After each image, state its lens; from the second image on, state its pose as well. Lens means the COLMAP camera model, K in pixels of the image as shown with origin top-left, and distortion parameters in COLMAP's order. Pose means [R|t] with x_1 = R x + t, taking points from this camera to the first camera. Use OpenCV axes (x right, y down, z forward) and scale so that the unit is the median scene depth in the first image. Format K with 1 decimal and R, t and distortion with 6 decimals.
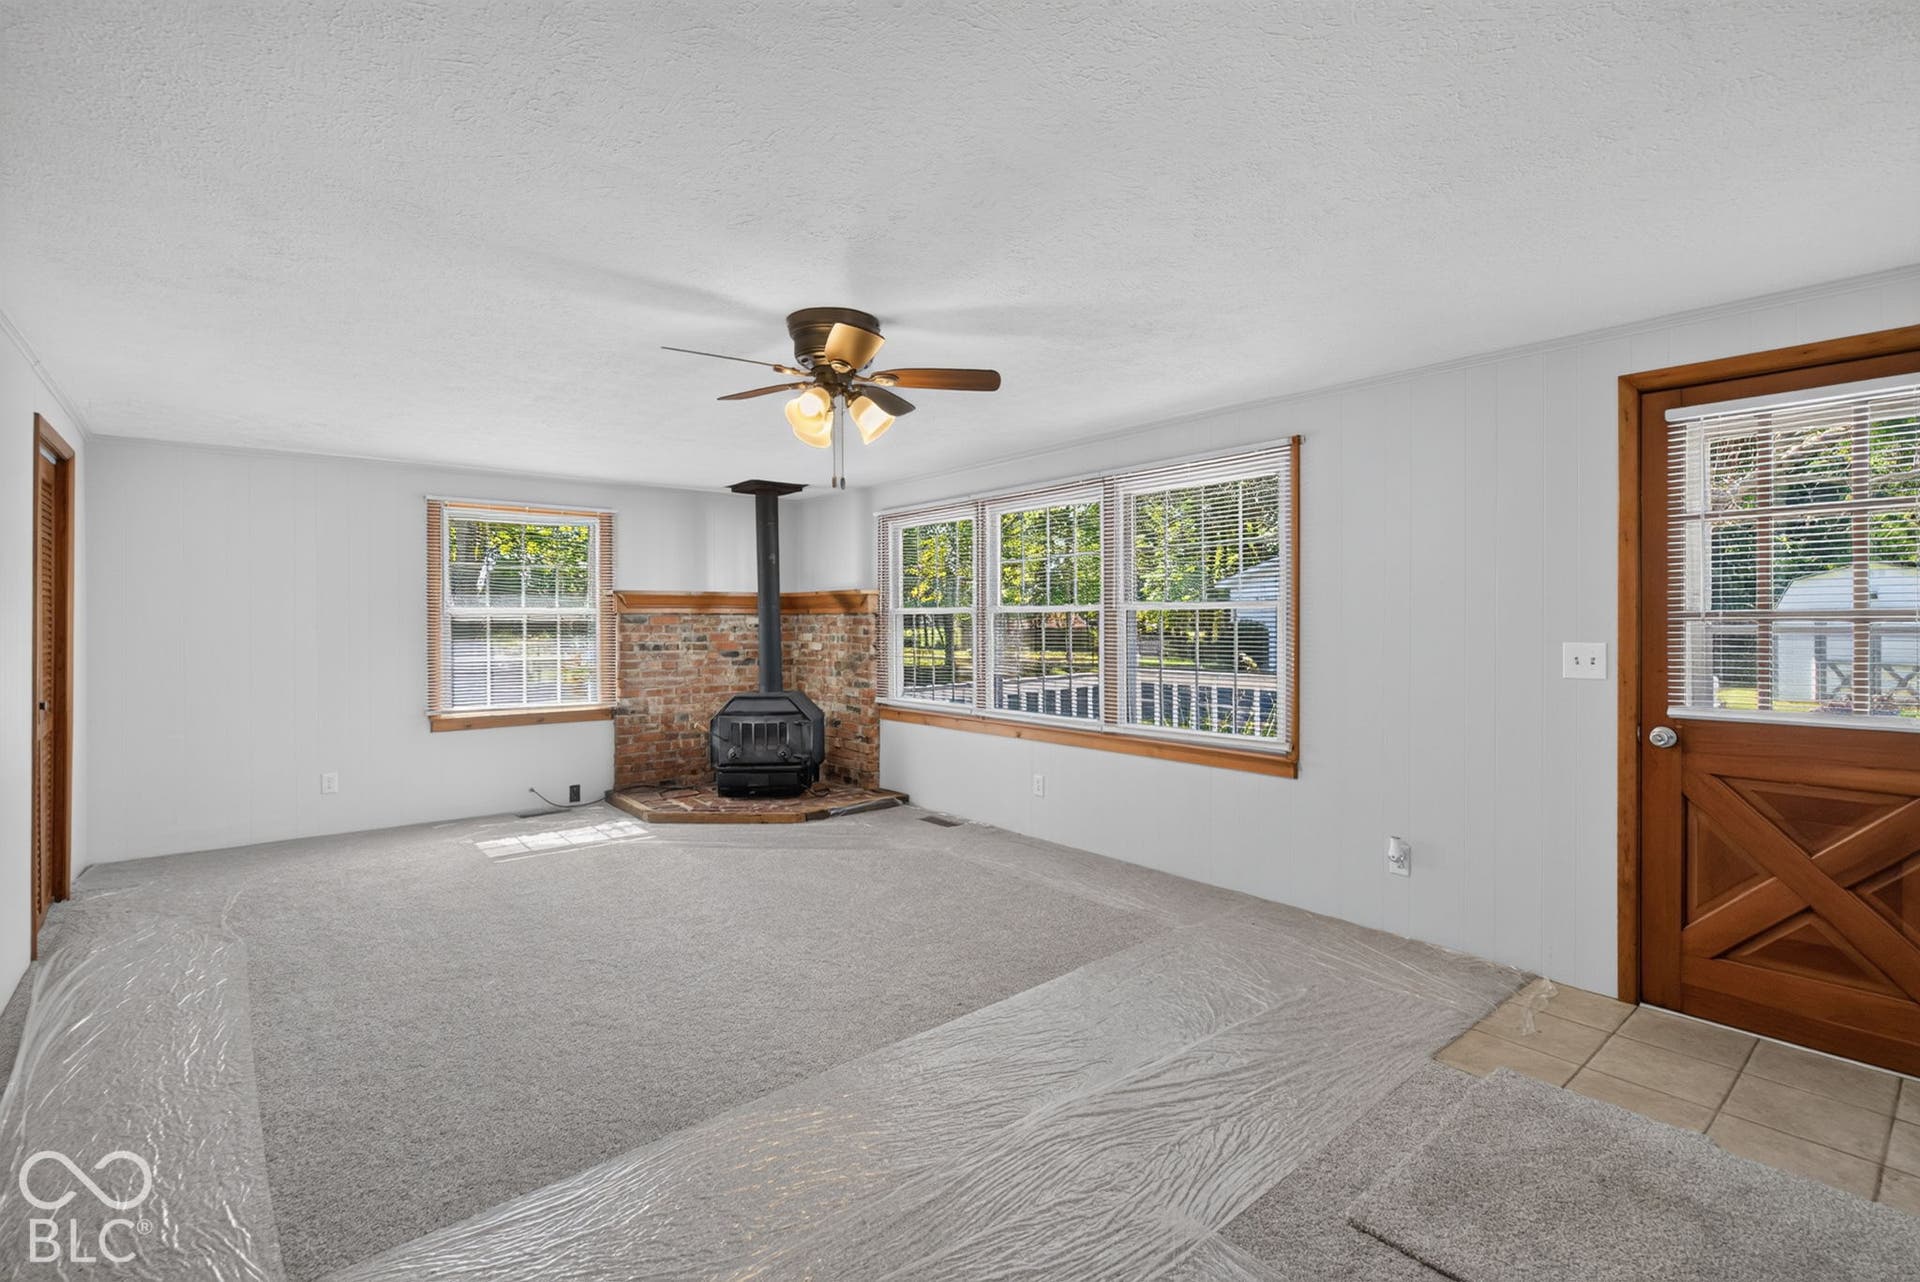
lens RADIAL K [[873.9, 0, 969.7], [0, 873.9, 620.7], [0, 0, 1]] dist [0.010727, -0.001658]
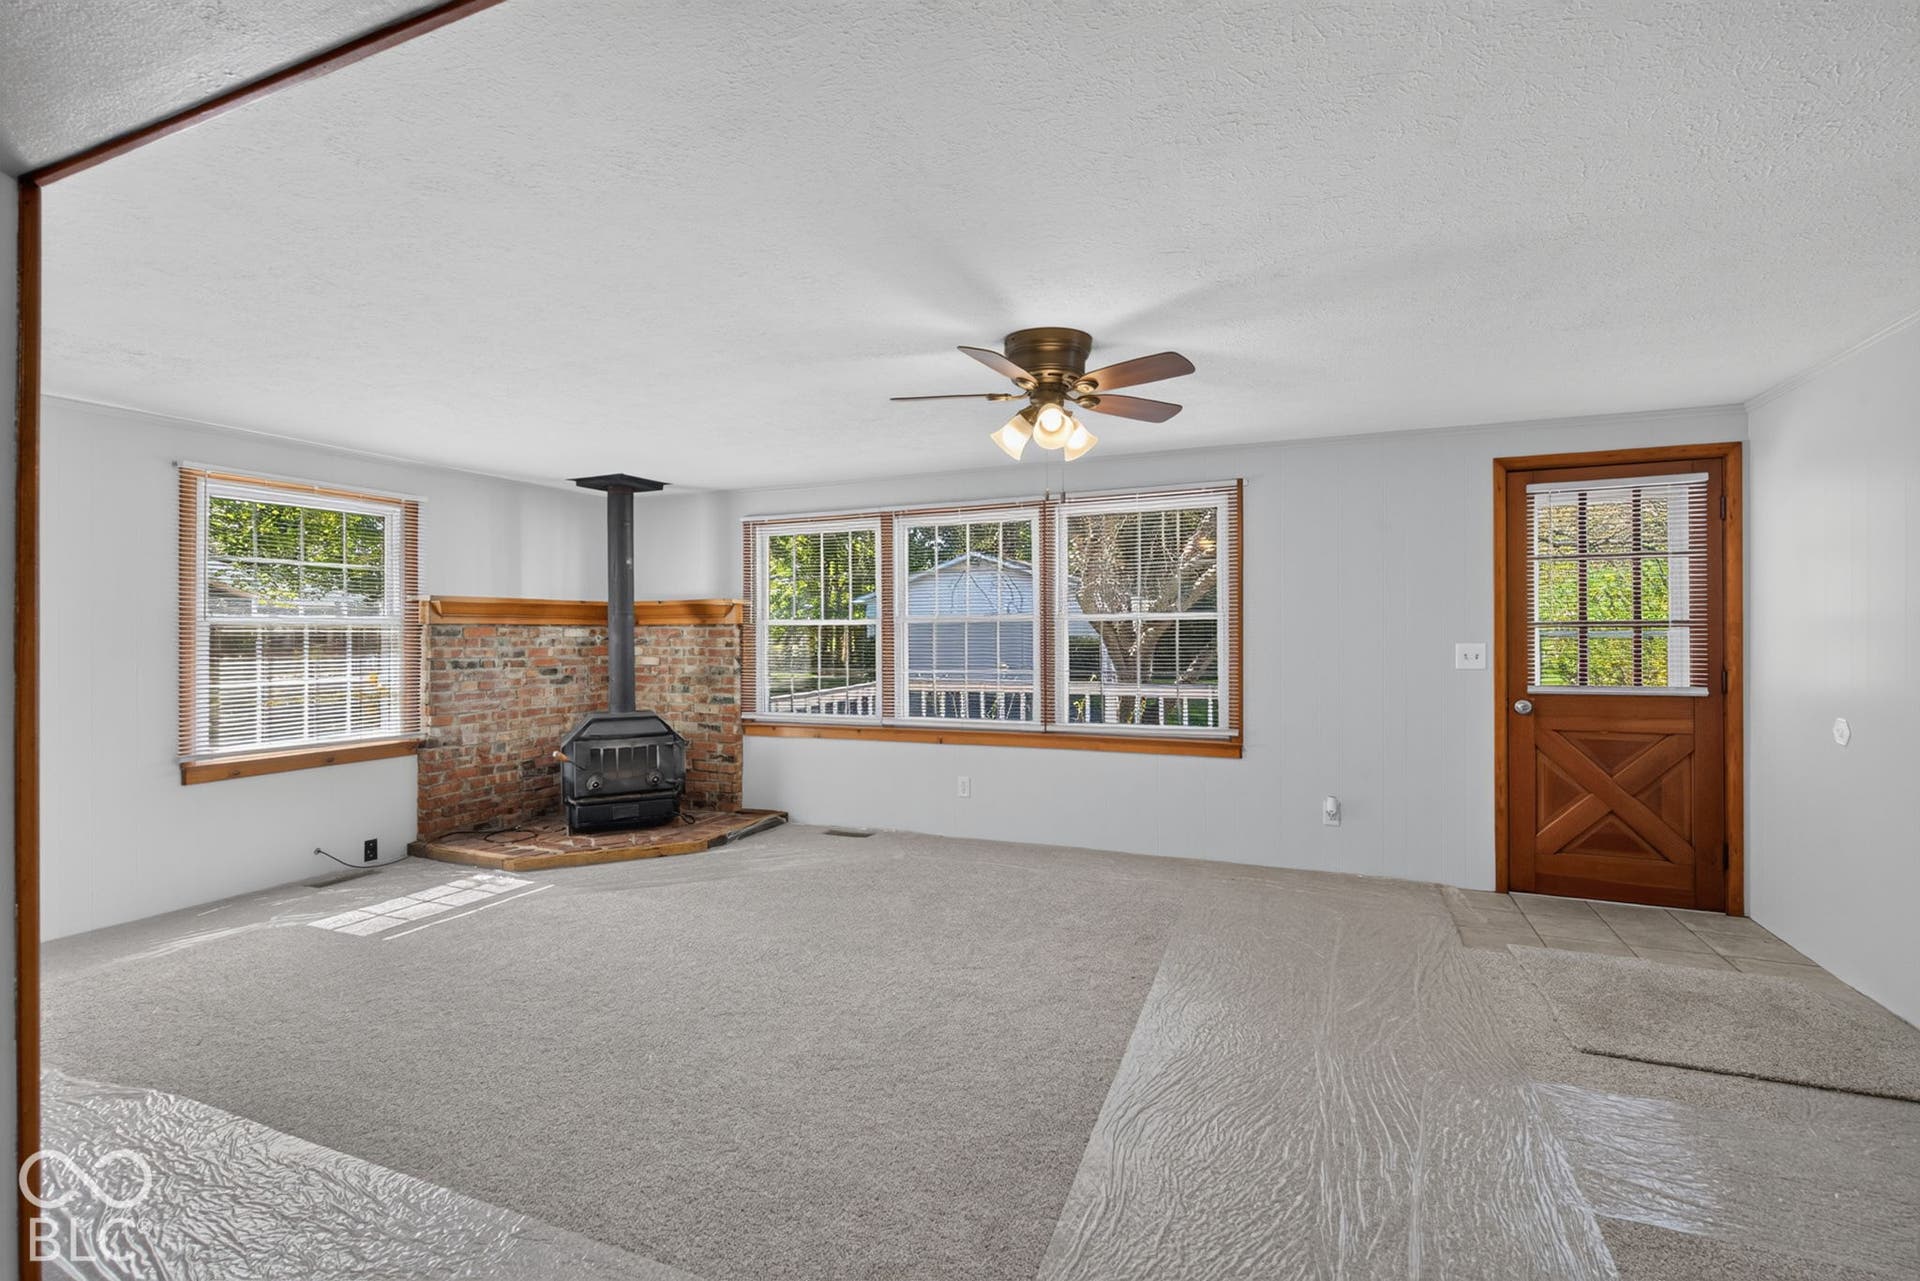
lens RADIAL K [[873.9, 0, 952.9], [0, 873.9, 621.2], [0, 0, 1]] dist [0.010727, -0.001658]
pose [[0.896450, 0.002613, 0.443136, -0.330358], [0.004190, 0.999888, -0.014372, 0.003060], [-0.443124, 0.014741, 0.896339, 0.050975]]
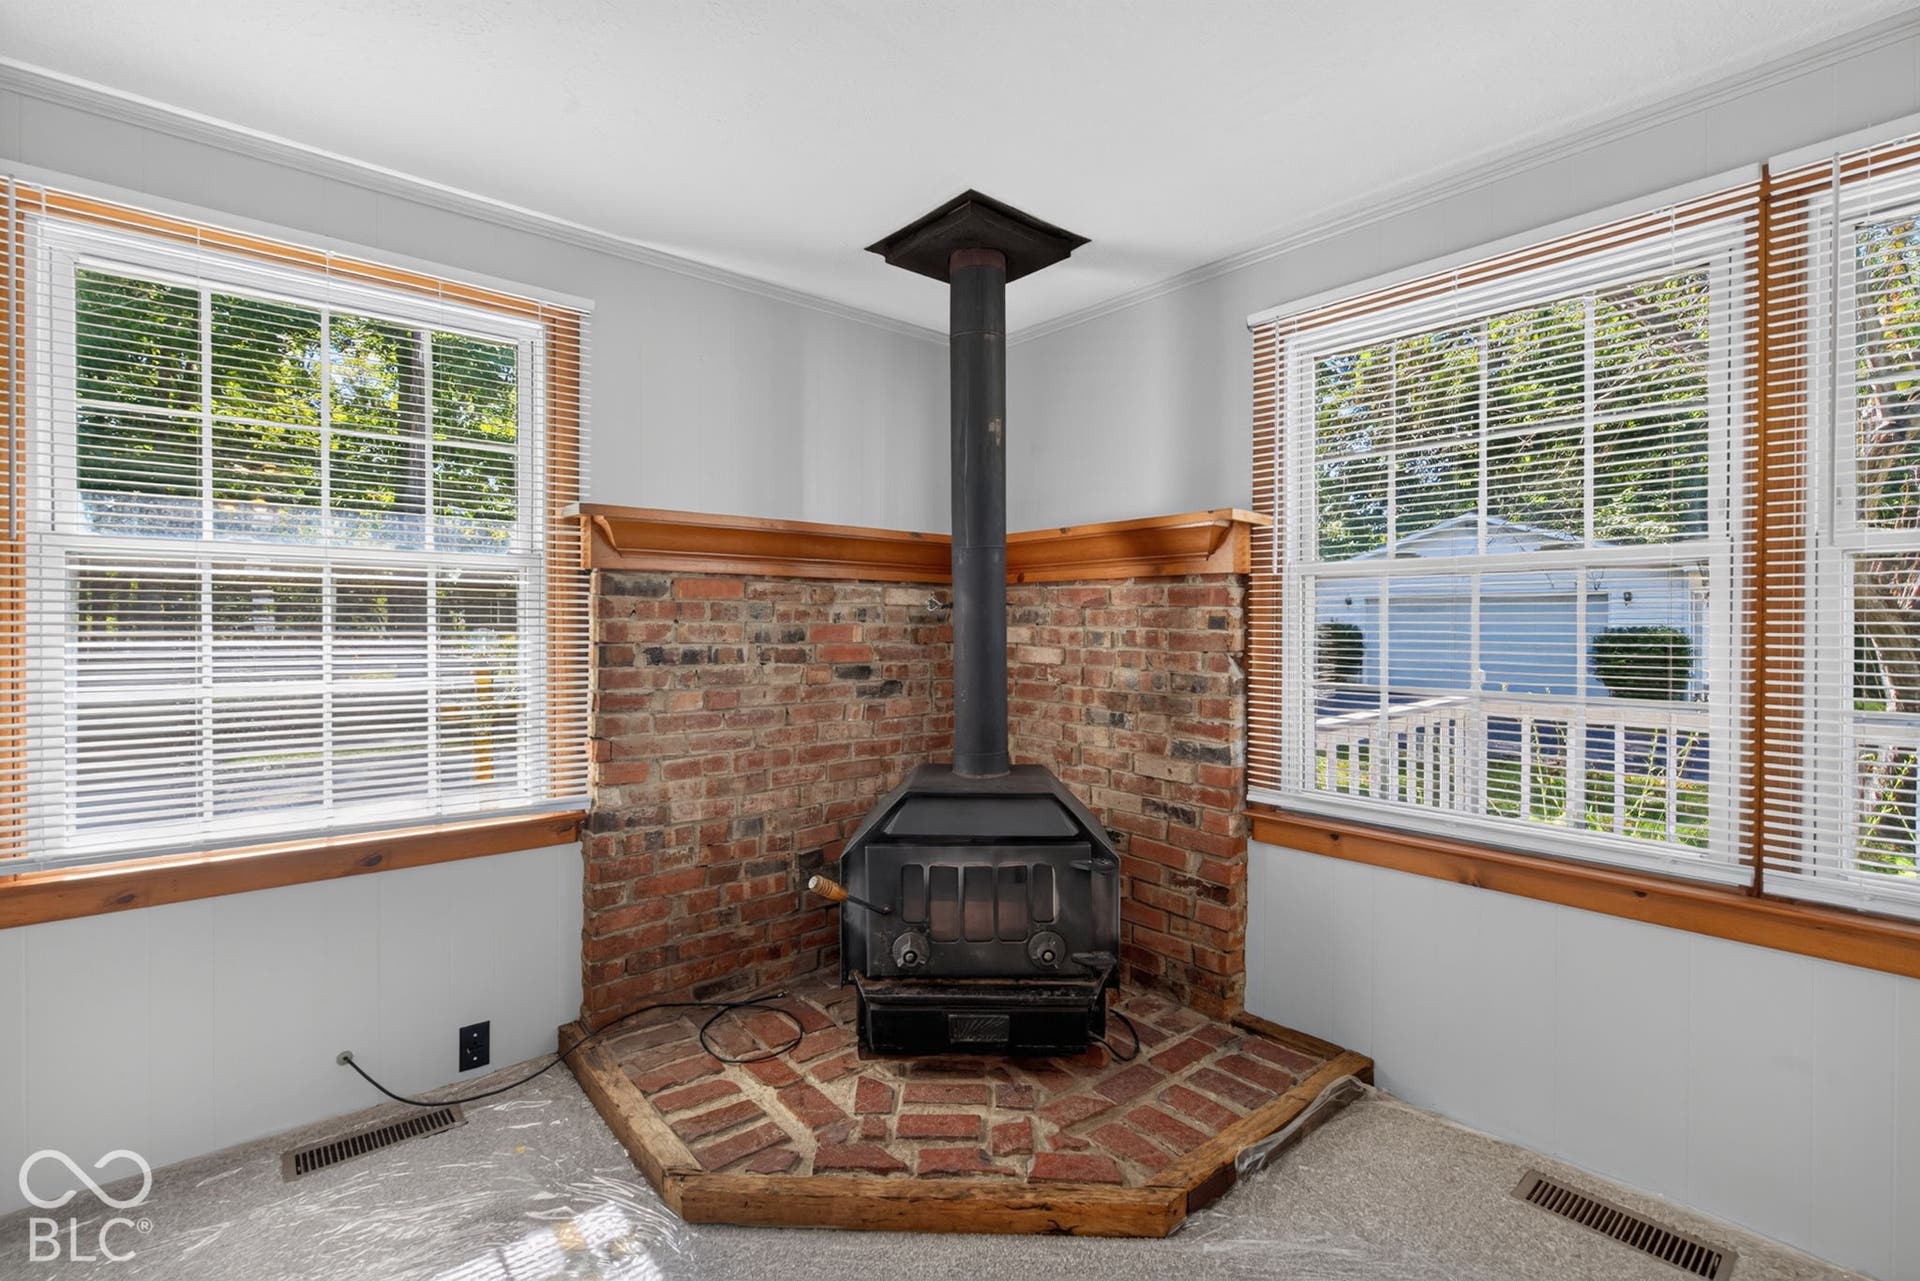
lens RADIAL K [[873.9, 0, 965.5], [0, 873.9, 620.1], [0, 0, 1]] dist [0.010727, -0.001658]
pose [[0.999921, 0.006580, 0.010670, -0.245904], [-0.006556, 0.999976, -0.002297, 0.014224], [-0.010685, 0.002227, 0.999940, 0.621712]]
